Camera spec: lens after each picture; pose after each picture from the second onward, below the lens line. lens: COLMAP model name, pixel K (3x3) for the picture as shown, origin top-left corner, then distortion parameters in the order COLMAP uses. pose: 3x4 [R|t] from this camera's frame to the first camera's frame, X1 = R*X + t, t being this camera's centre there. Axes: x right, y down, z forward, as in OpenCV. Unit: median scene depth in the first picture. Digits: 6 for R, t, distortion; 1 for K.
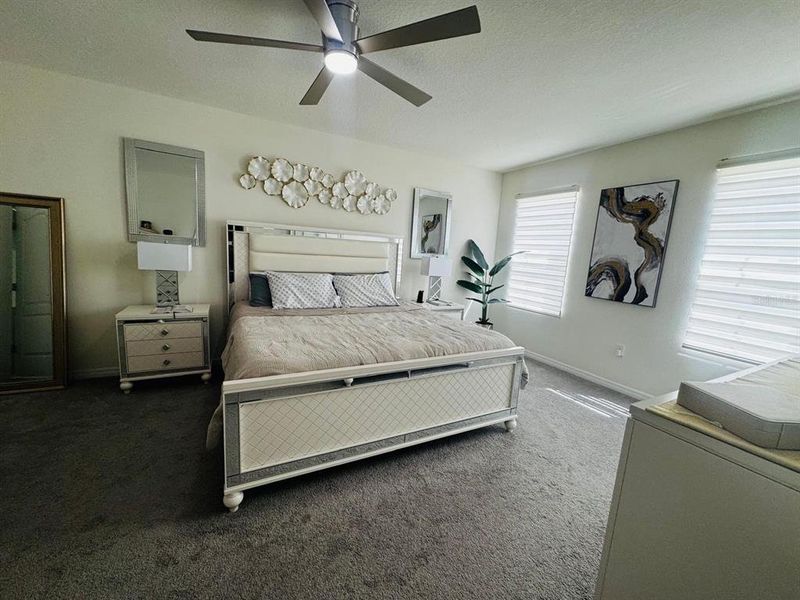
lens RADIAL K [[319.5, 0, 400.2], [0, 319.5, 301.1], [0, 0, 1]] dist [-0.007401, 0.000578]
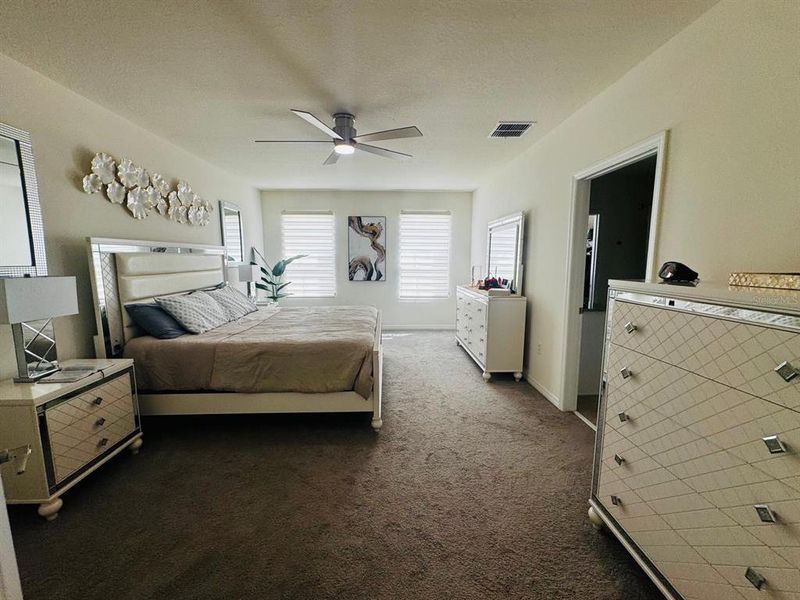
lens RADIAL K [[319.5, 0, 400.8], [0, 319.5, 299.3], [0, 0, 1]] dist [-0.007401, 0.000578]
pose [[0.422129, -0.177838, 0.888921, -0.867805], [0.166321, 0.979118, 0.116900, -0.077947], [-0.891148, 0.098499, 0.442892, 0.056727]]
